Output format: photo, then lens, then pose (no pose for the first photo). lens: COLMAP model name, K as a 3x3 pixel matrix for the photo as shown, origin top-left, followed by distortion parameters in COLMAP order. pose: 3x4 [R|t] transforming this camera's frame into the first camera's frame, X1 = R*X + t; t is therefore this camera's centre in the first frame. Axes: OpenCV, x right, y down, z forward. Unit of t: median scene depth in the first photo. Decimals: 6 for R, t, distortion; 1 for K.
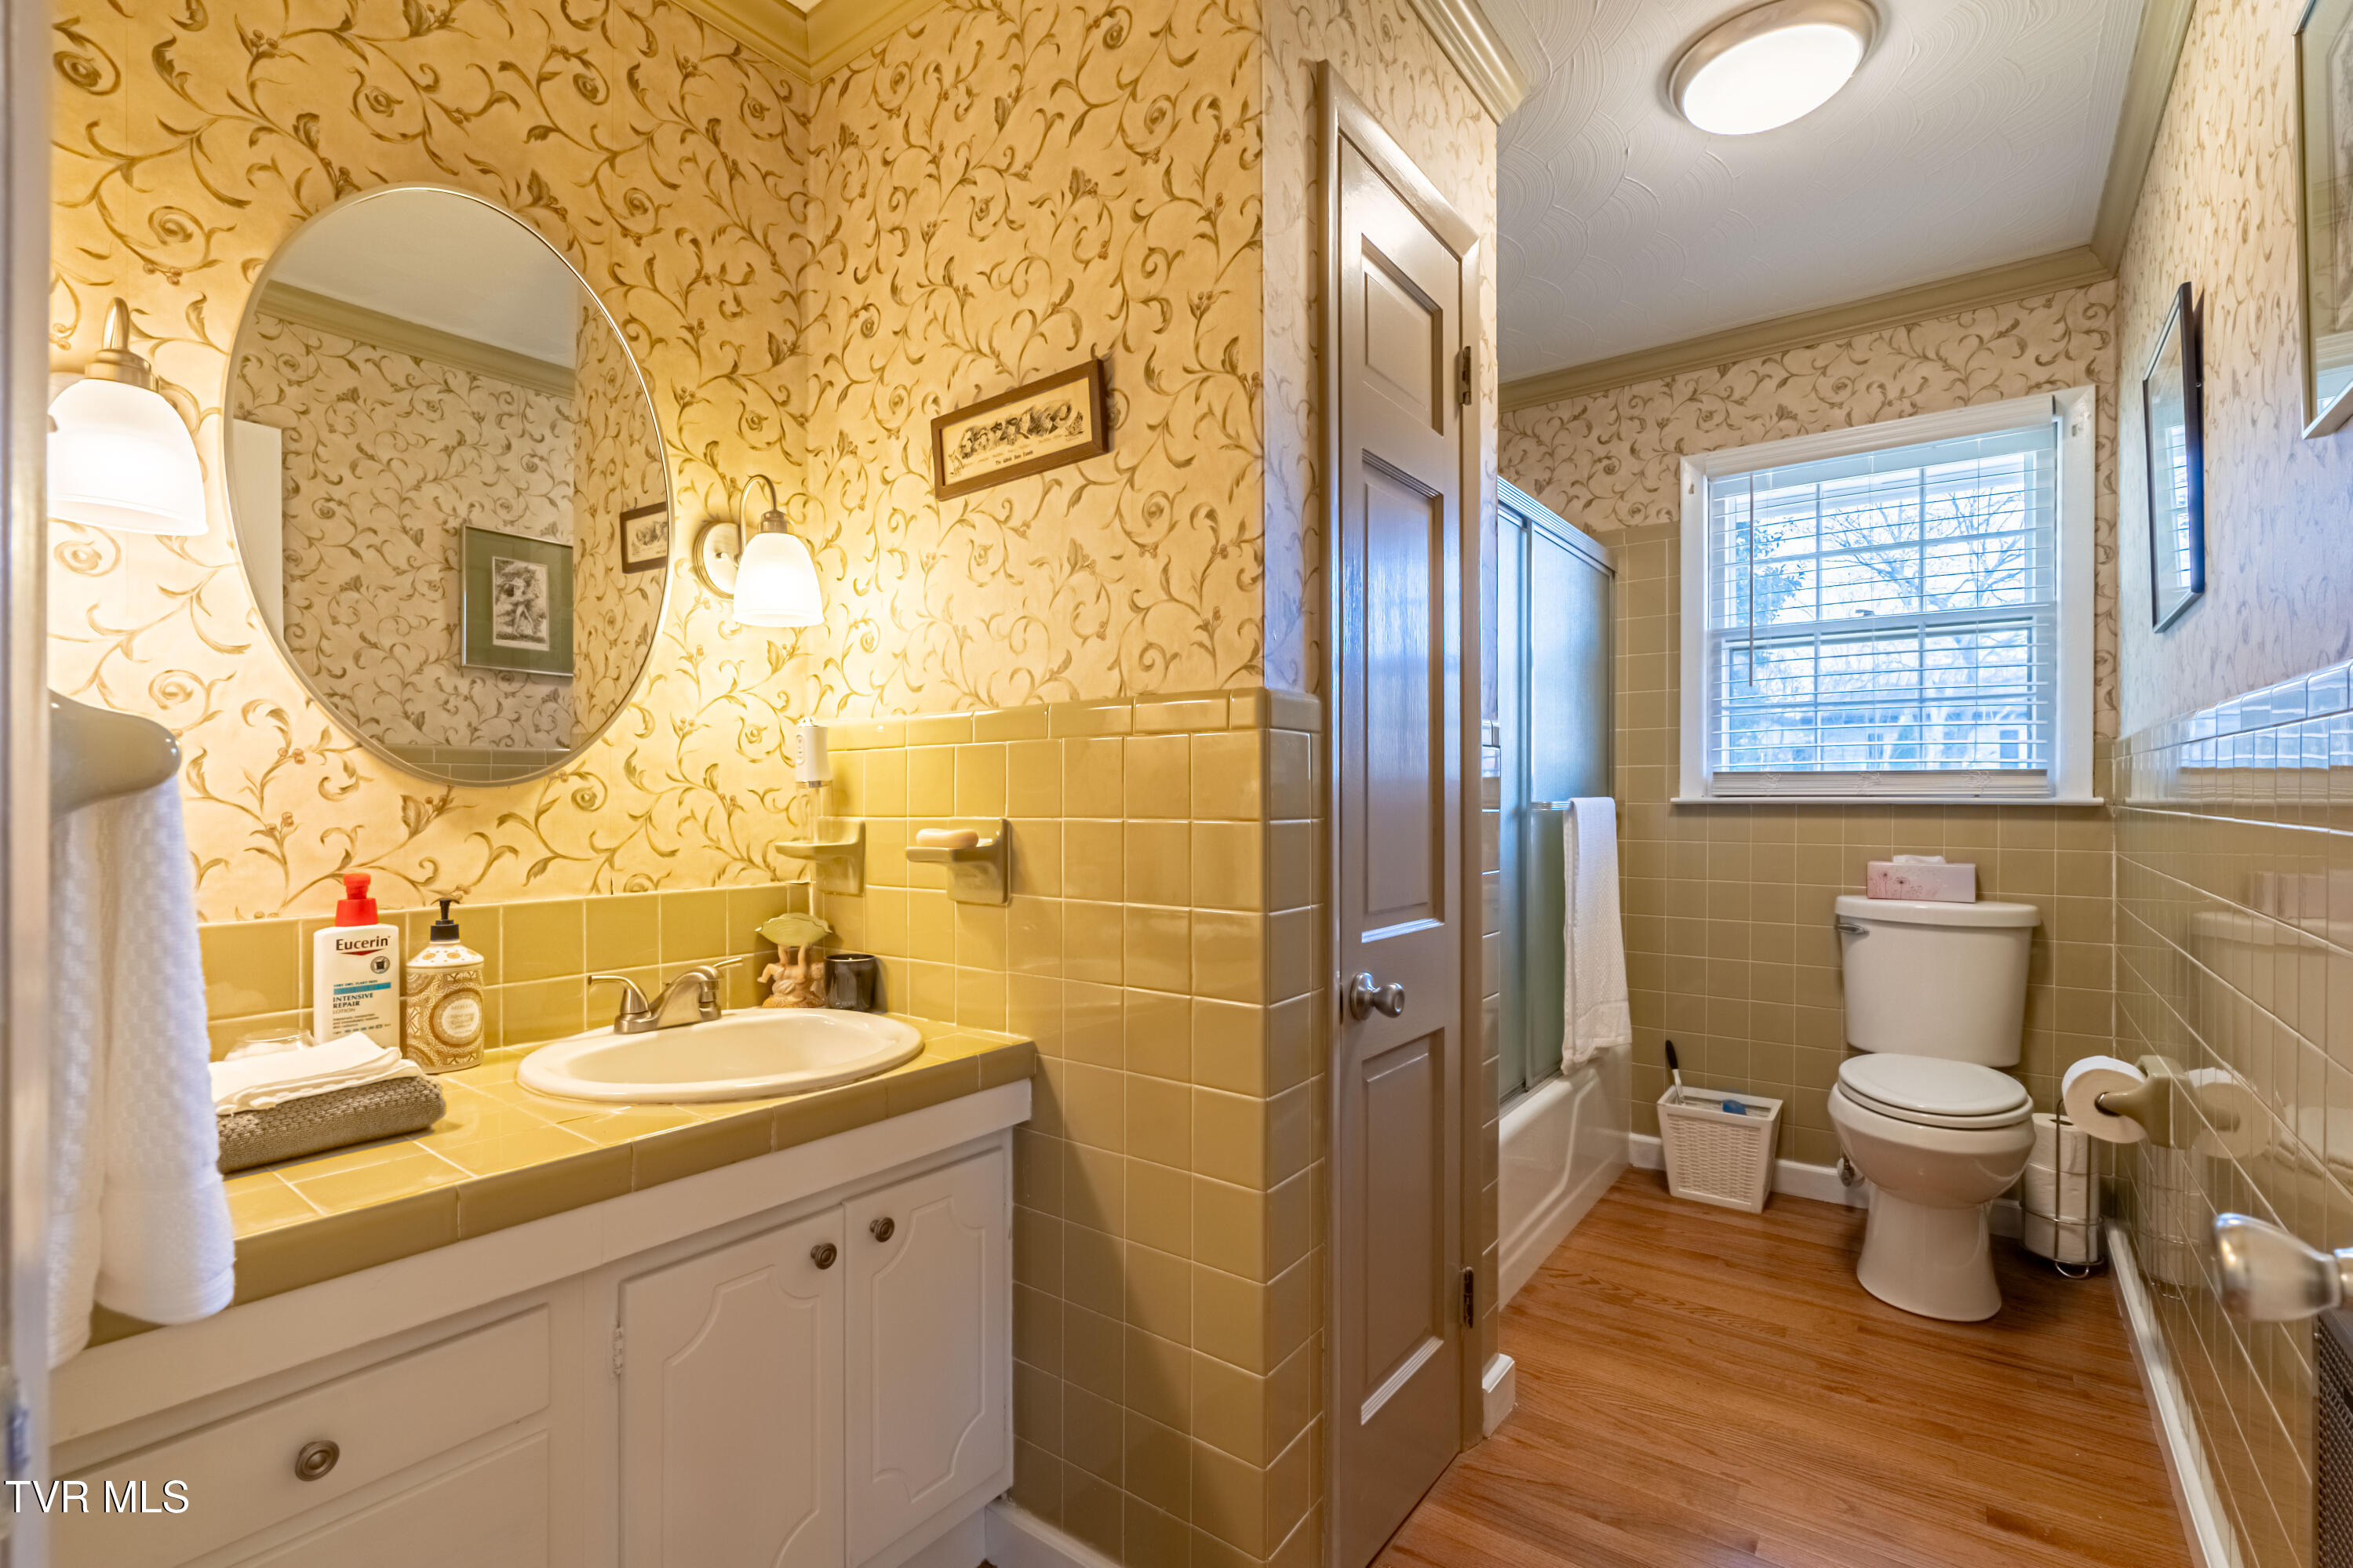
lens RADIAL K [[1065.3, 0, 1173.2], [0, 1065.3, 792.5], [0, 0, 1]] dist [0.002069, 0.000372]
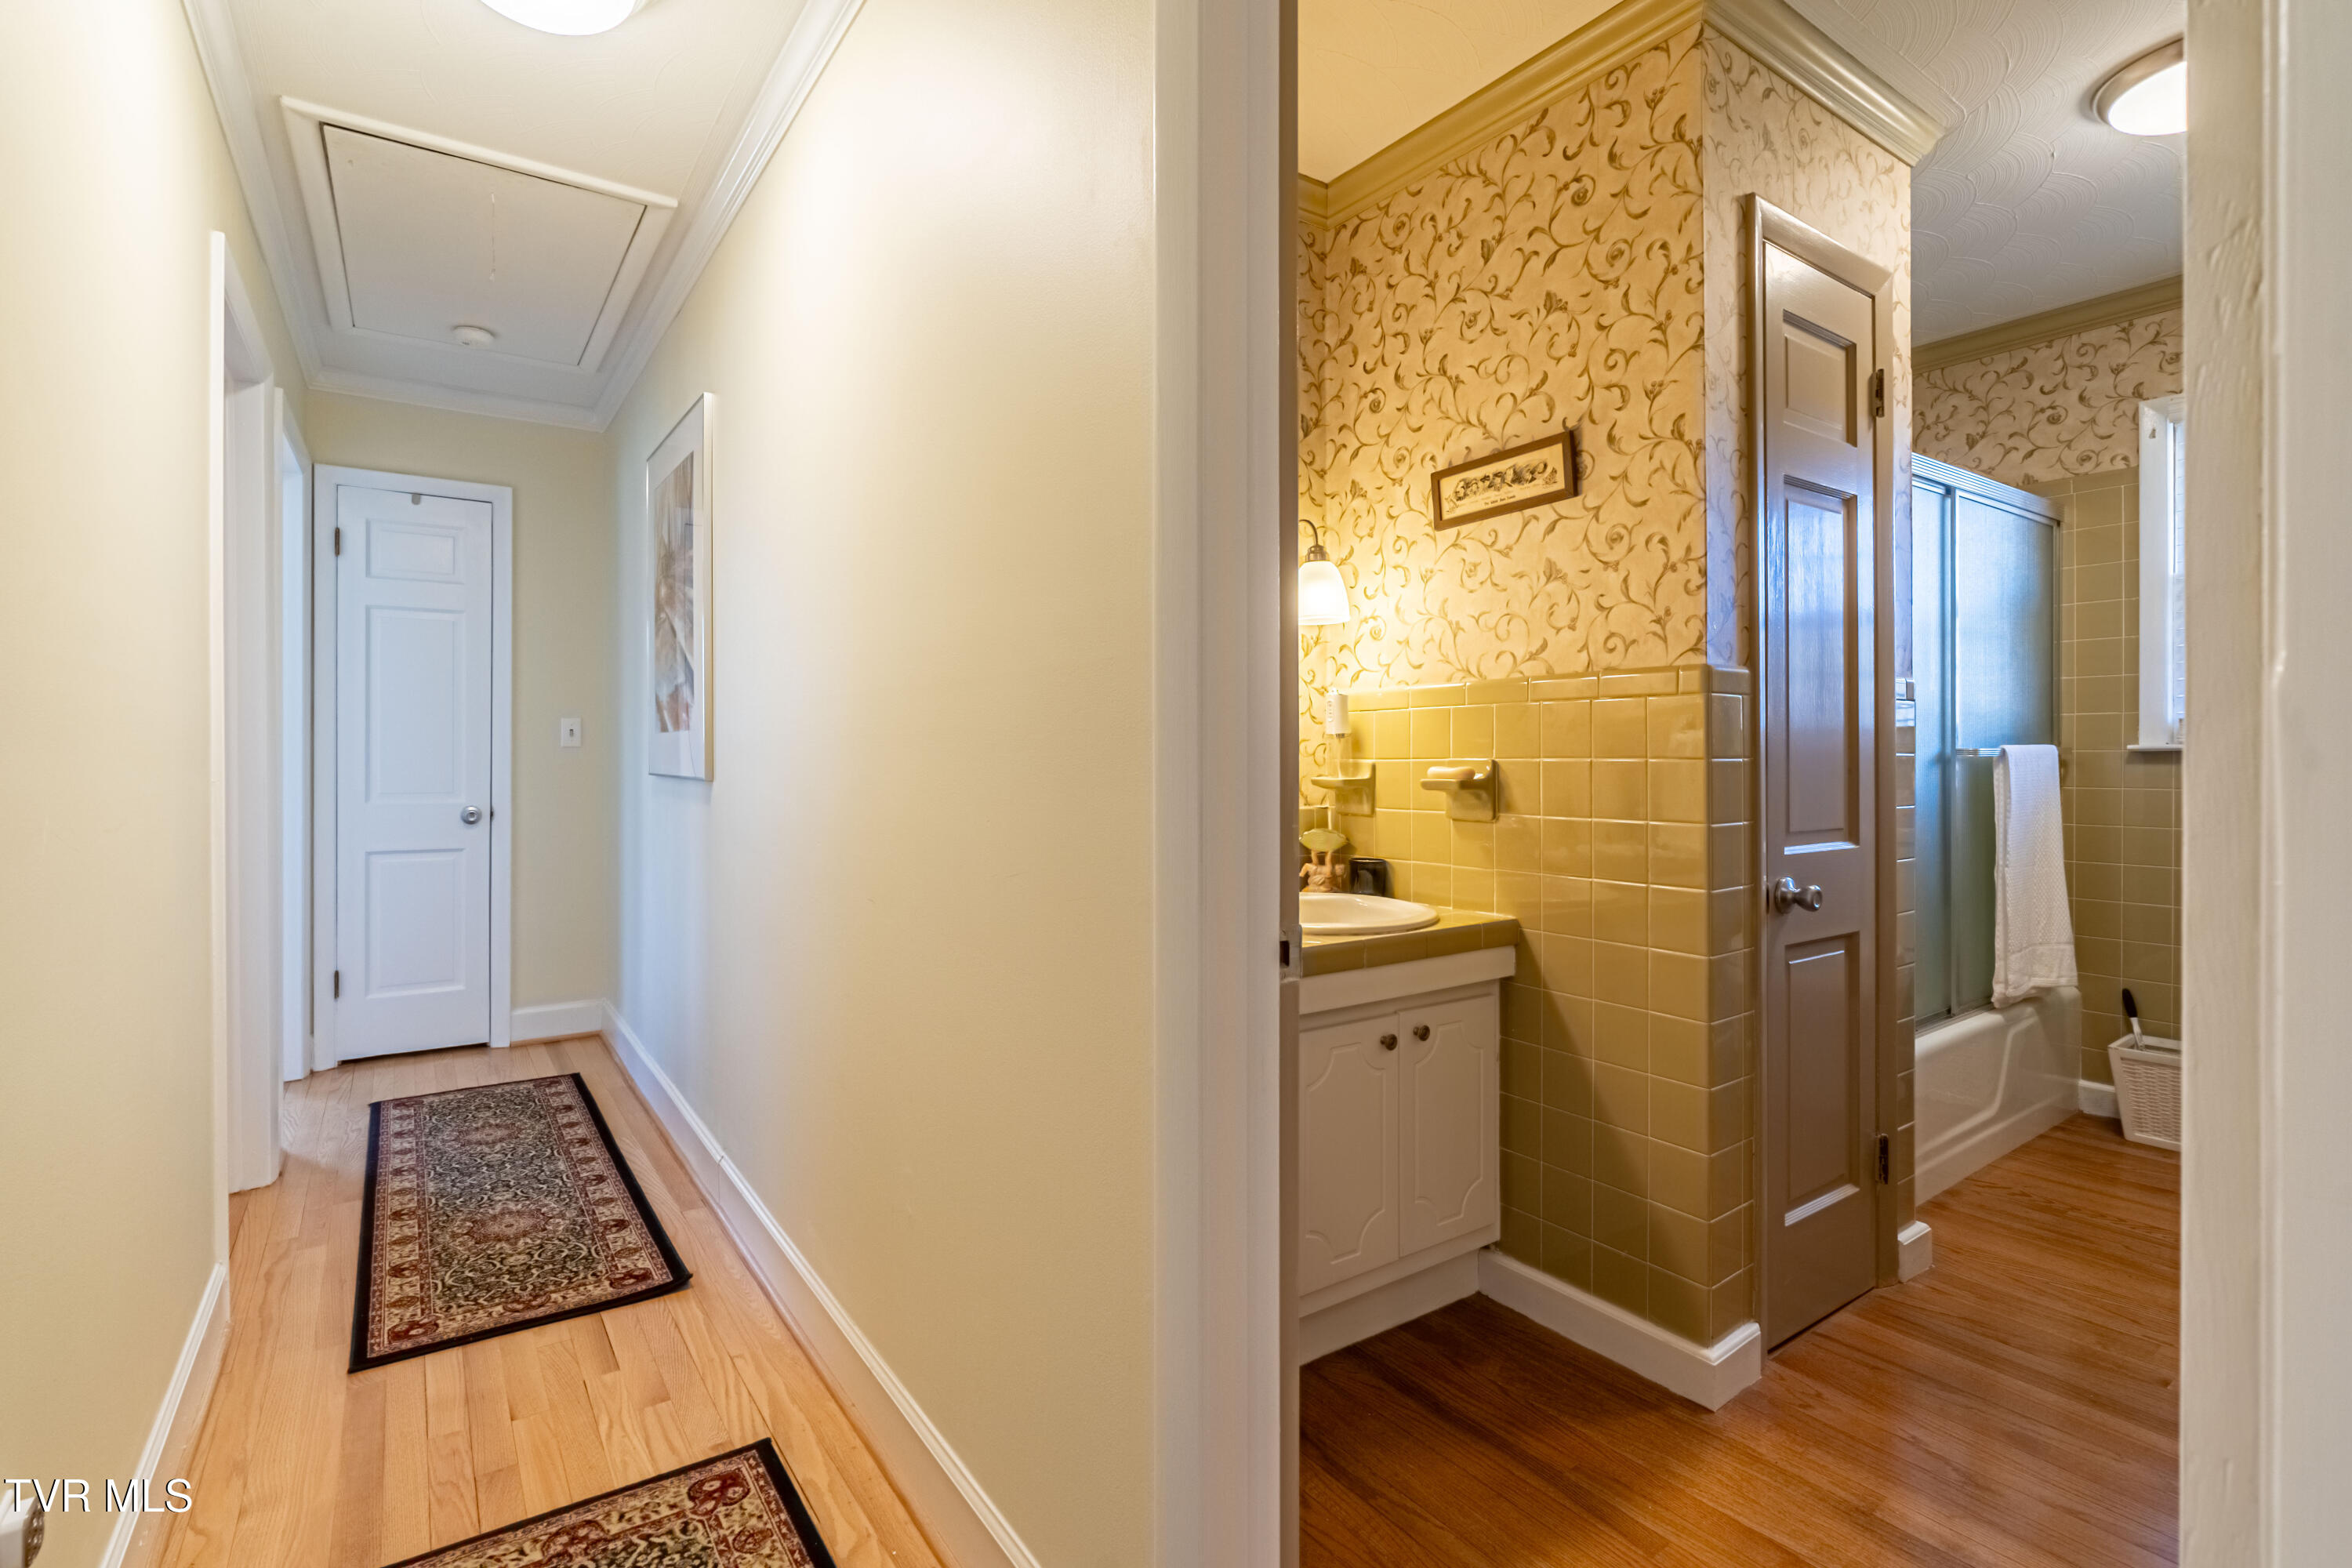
lens RADIAL K [[1090.3, 0, 1148.8], [0, 1090.3, 747.9], [0, 0, 1]] dist [-0.003958, 0.004113]
pose [[0.943444, -0.002743, -0.331520, -0.100080], [0.003191, 0.999995, 0.000805, 0.006264], [0.331516, -0.001817, 0.943448, -0.449388]]
